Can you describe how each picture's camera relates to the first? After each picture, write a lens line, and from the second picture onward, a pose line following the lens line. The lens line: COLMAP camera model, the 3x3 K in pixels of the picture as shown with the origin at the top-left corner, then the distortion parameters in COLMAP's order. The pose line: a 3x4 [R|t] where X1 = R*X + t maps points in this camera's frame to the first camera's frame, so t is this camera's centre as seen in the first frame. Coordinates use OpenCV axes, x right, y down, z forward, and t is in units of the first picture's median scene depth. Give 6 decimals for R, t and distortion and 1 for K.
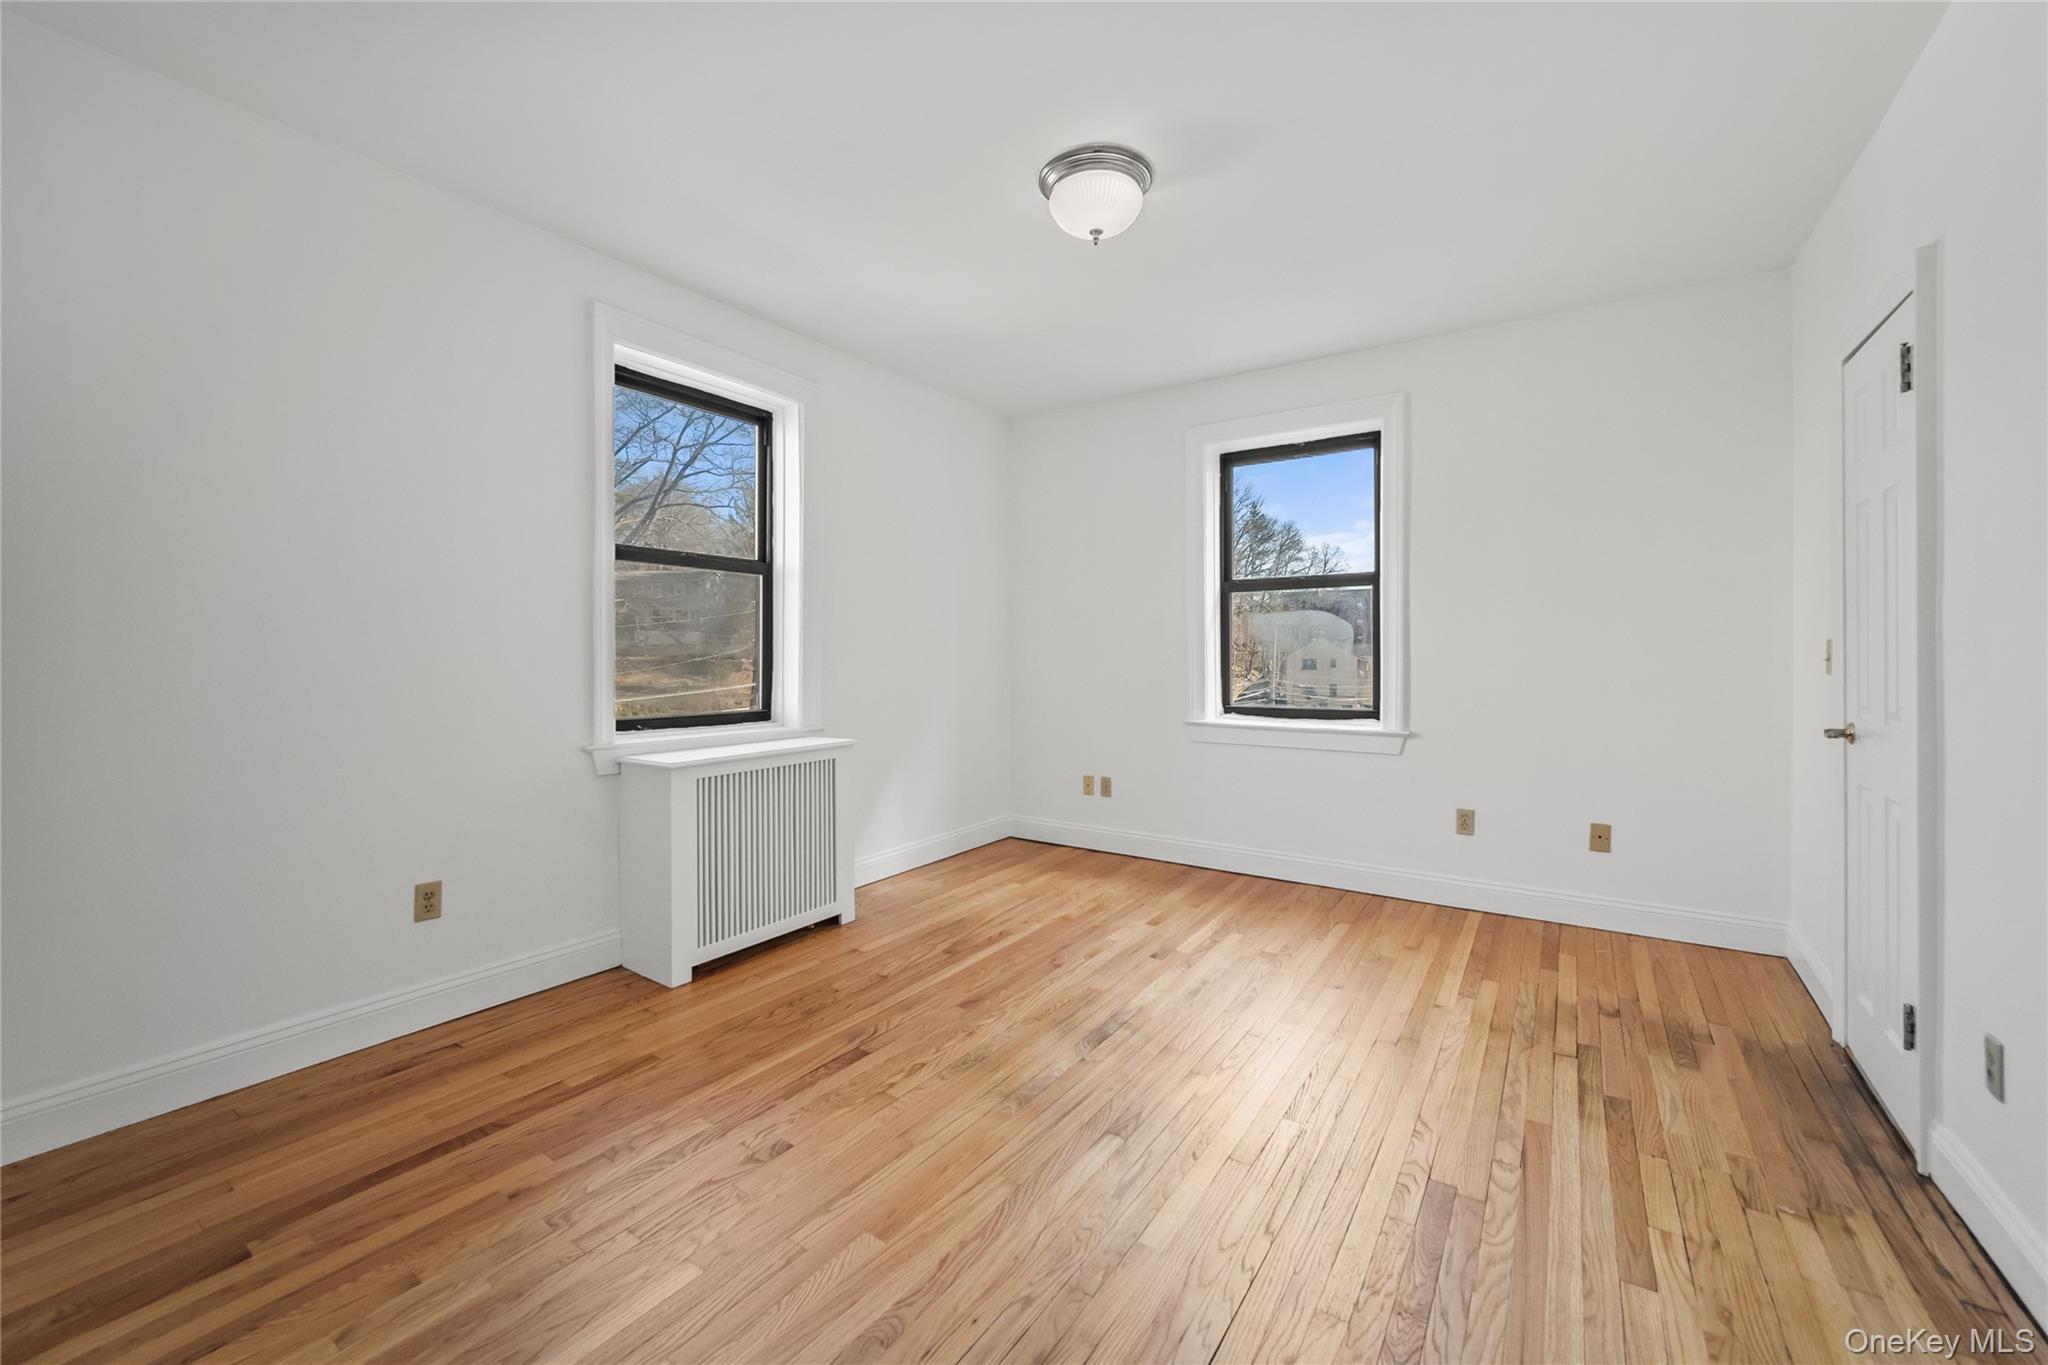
lens RADIAL K [[820.5, 0, 1024.8], [0, 820.5, 653.3], [0, 0, 1]] dist [-0.003075, -0.000568]
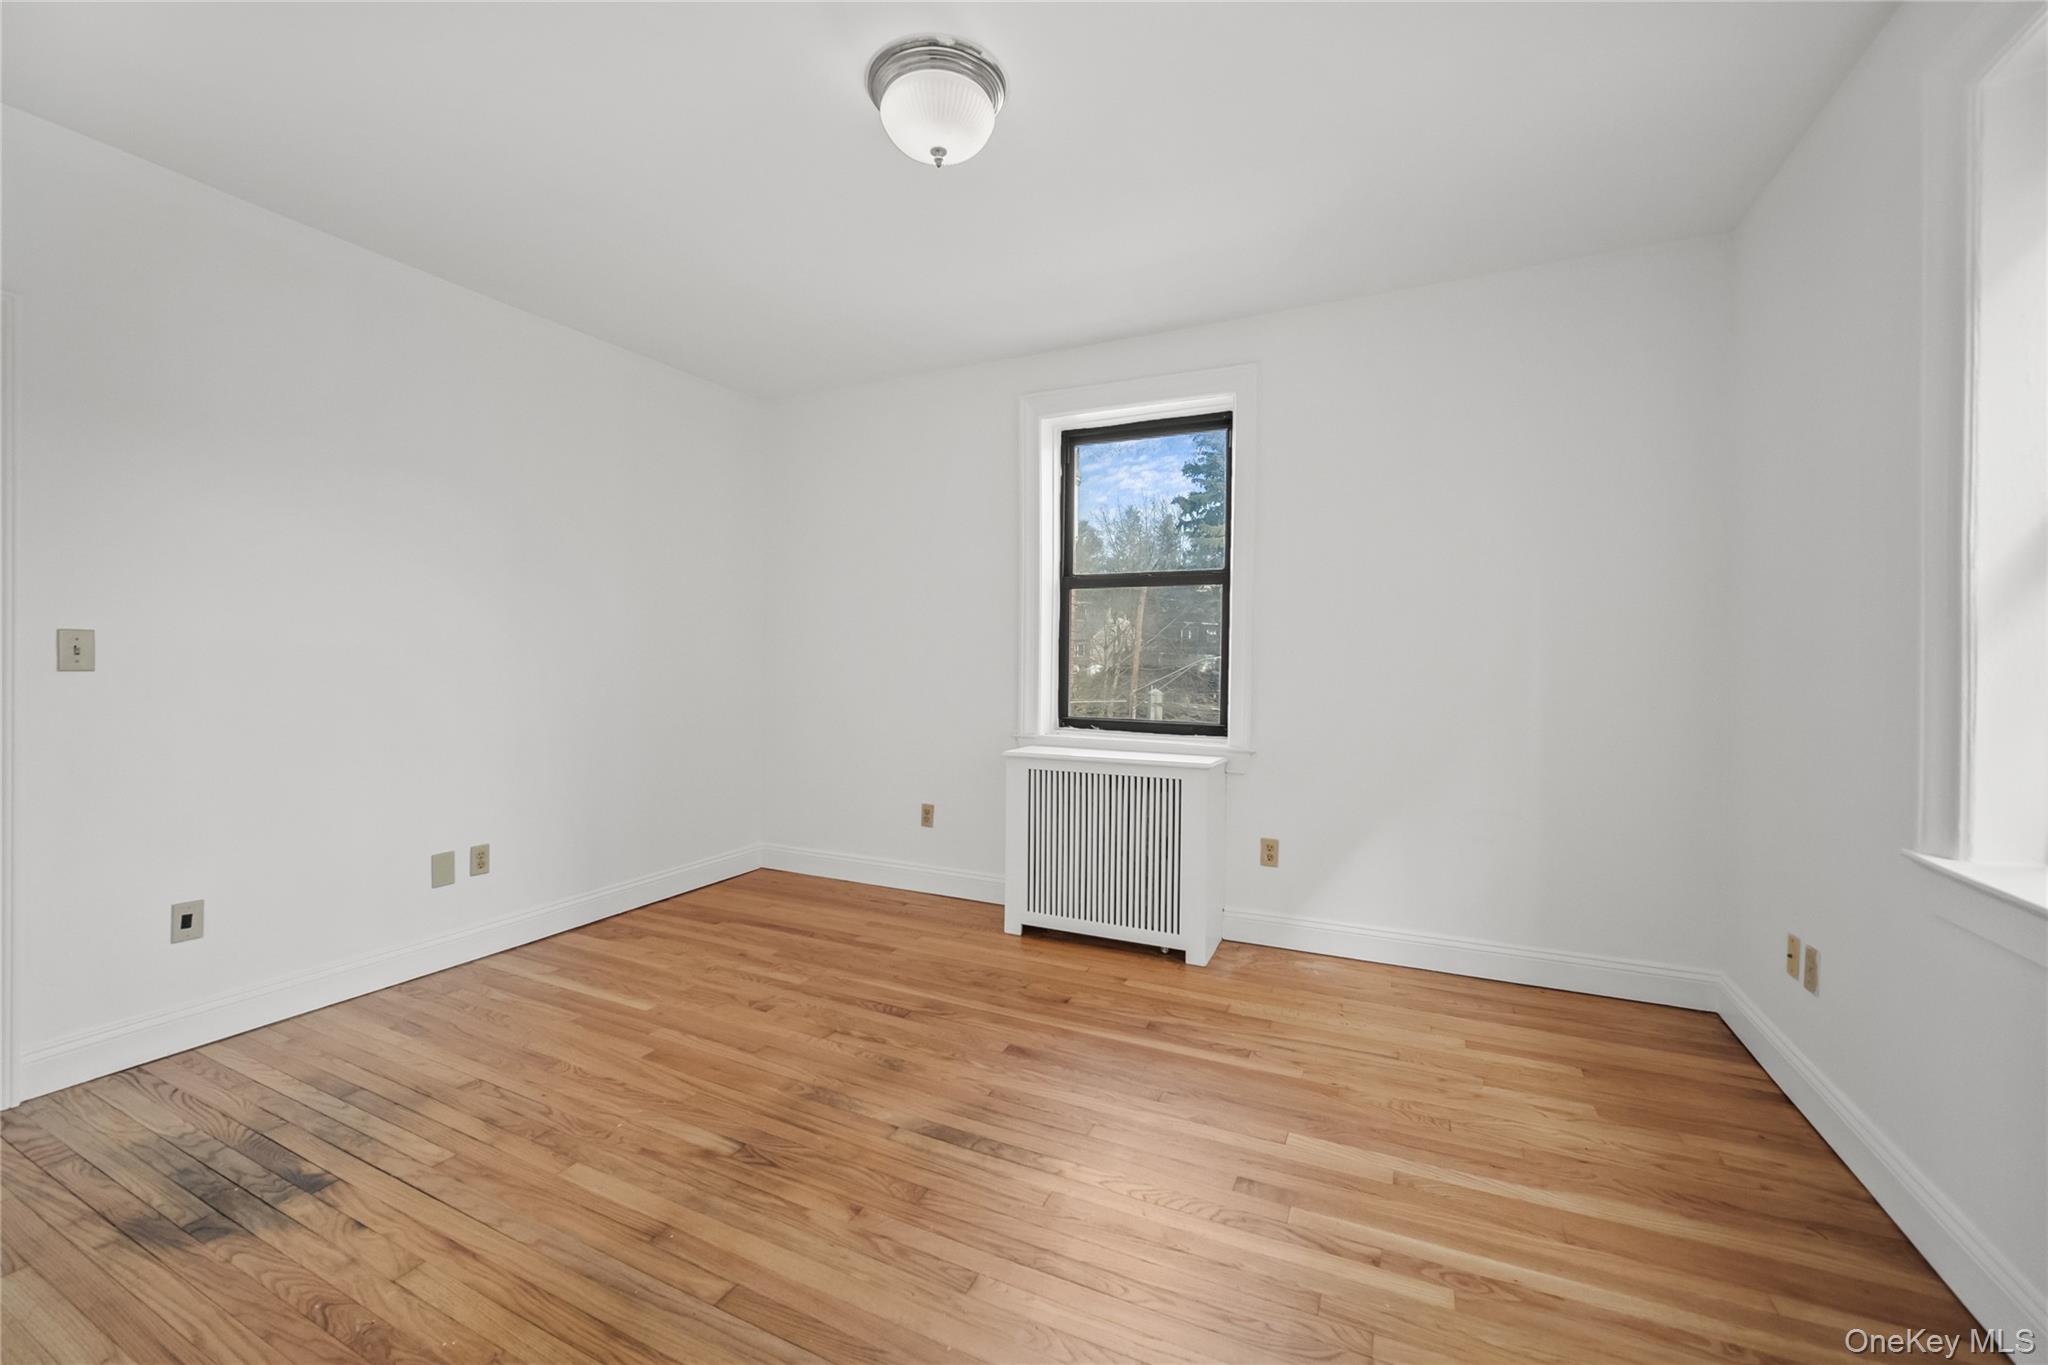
lens RADIAL K [[820.5, 0, 1024.8], [0, 820.5, 653.3], [0, 0, 1]] dist [-0.003075, -0.000568]
pose [[0.140878, -0.008773, -0.989988, 0.790278], [-0.011085, 0.999884, -0.010438, -0.003051], [0.989965, 0.012445, 0.140765, 0.826901]]
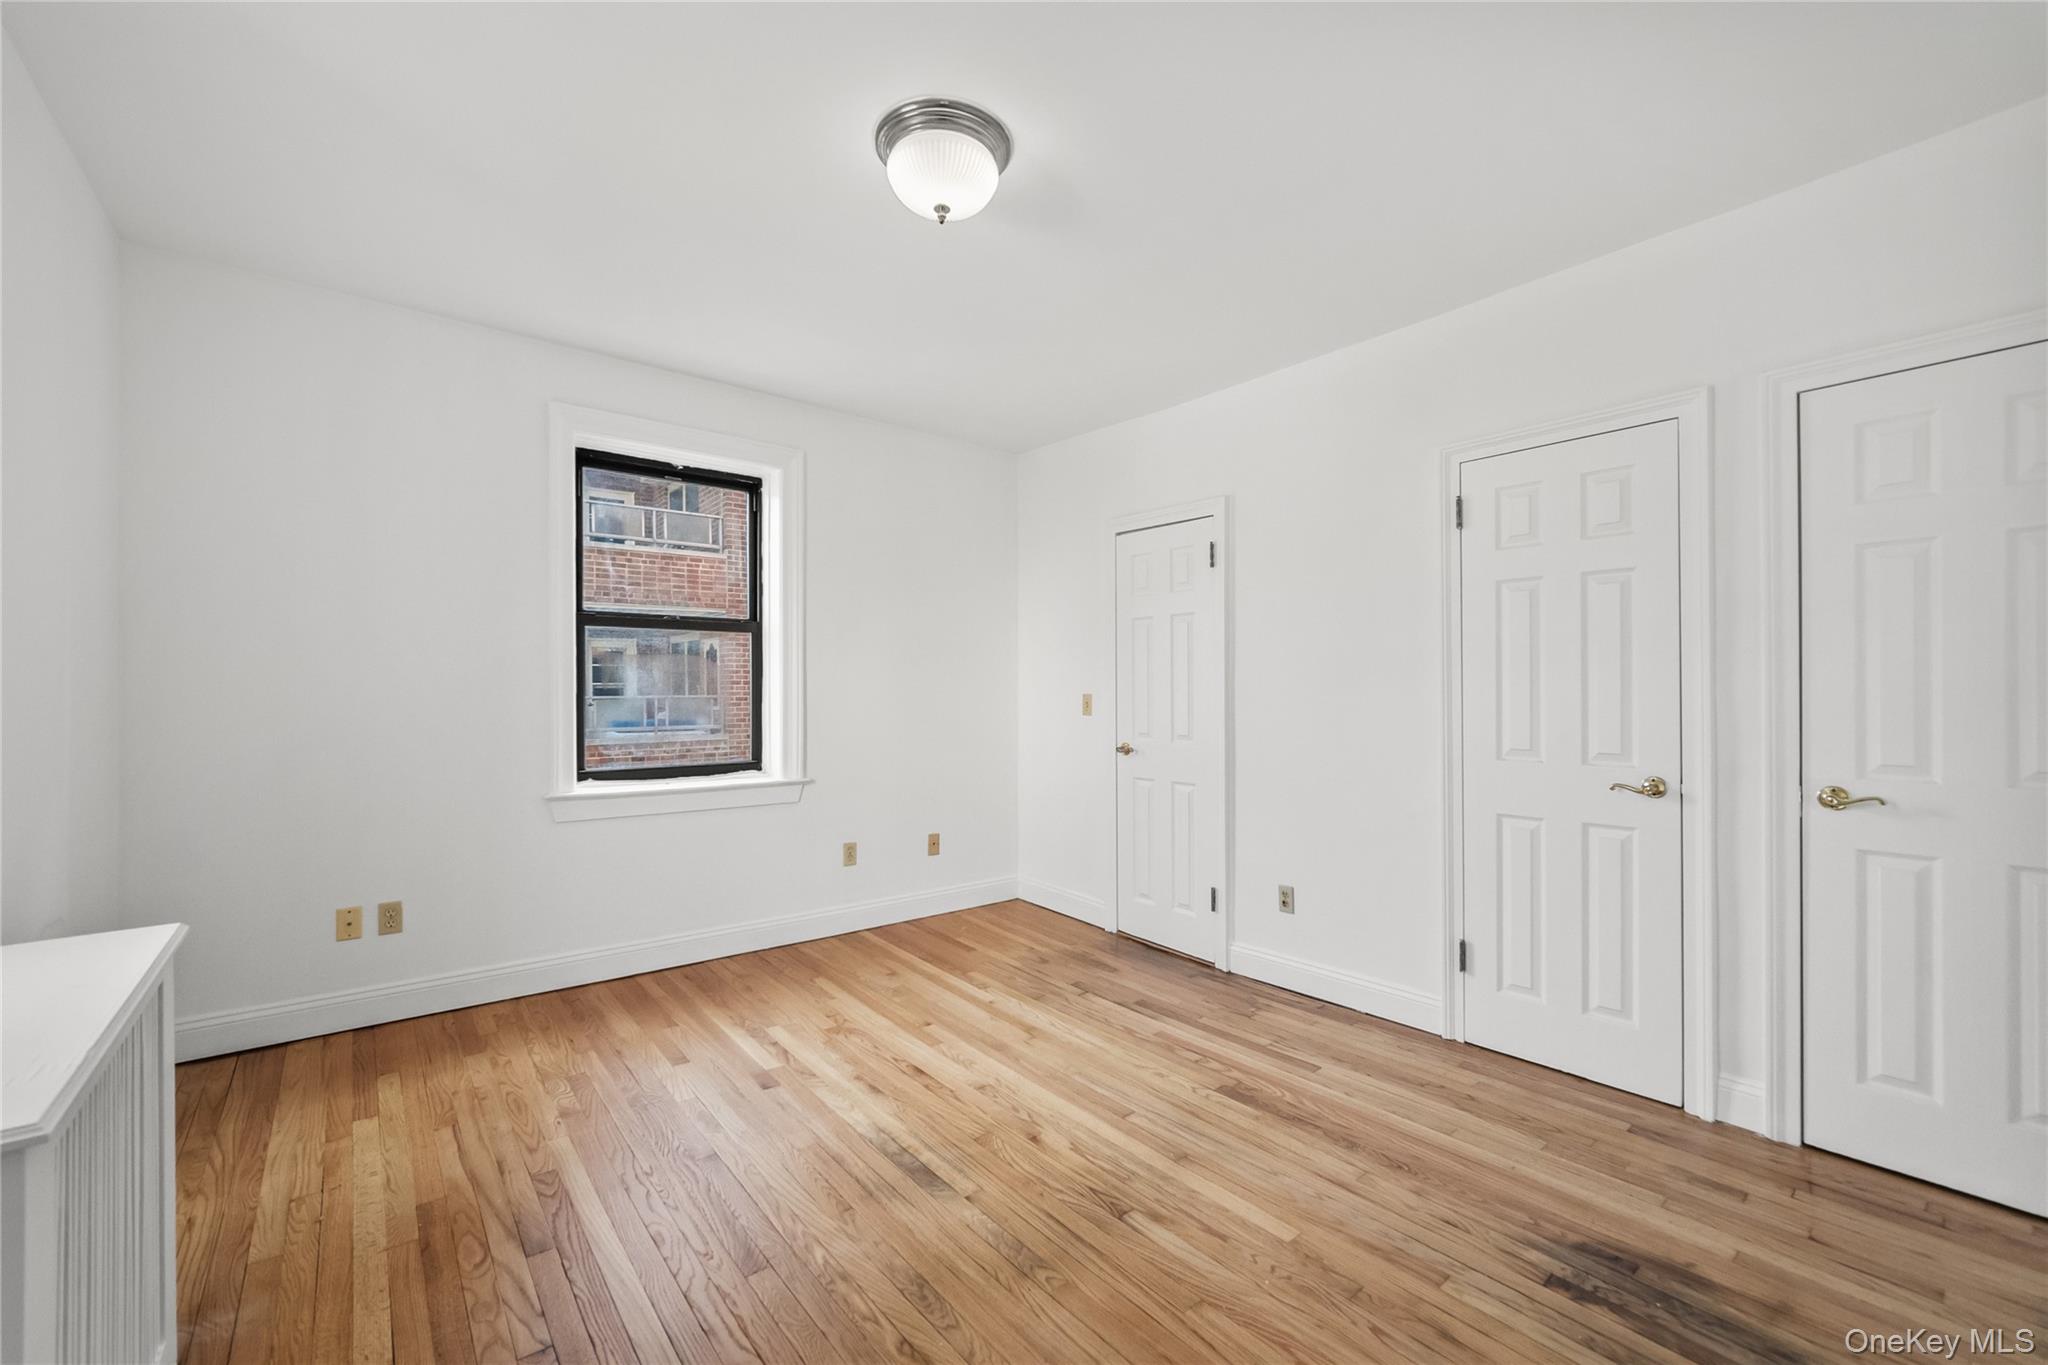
lens RADIAL K [[815.7, 0, 1022.1], [0, 815.7, 686.6], [0, 0, 1]] dist [-0.000844, 0.000326]
pose [[0.291185, 0.009941, 0.956615, -0.584892], [-0.000390, 0.999947, -0.010273, -0.013718], [-0.956667, 0.002618, 0.291174, 0.578238]]
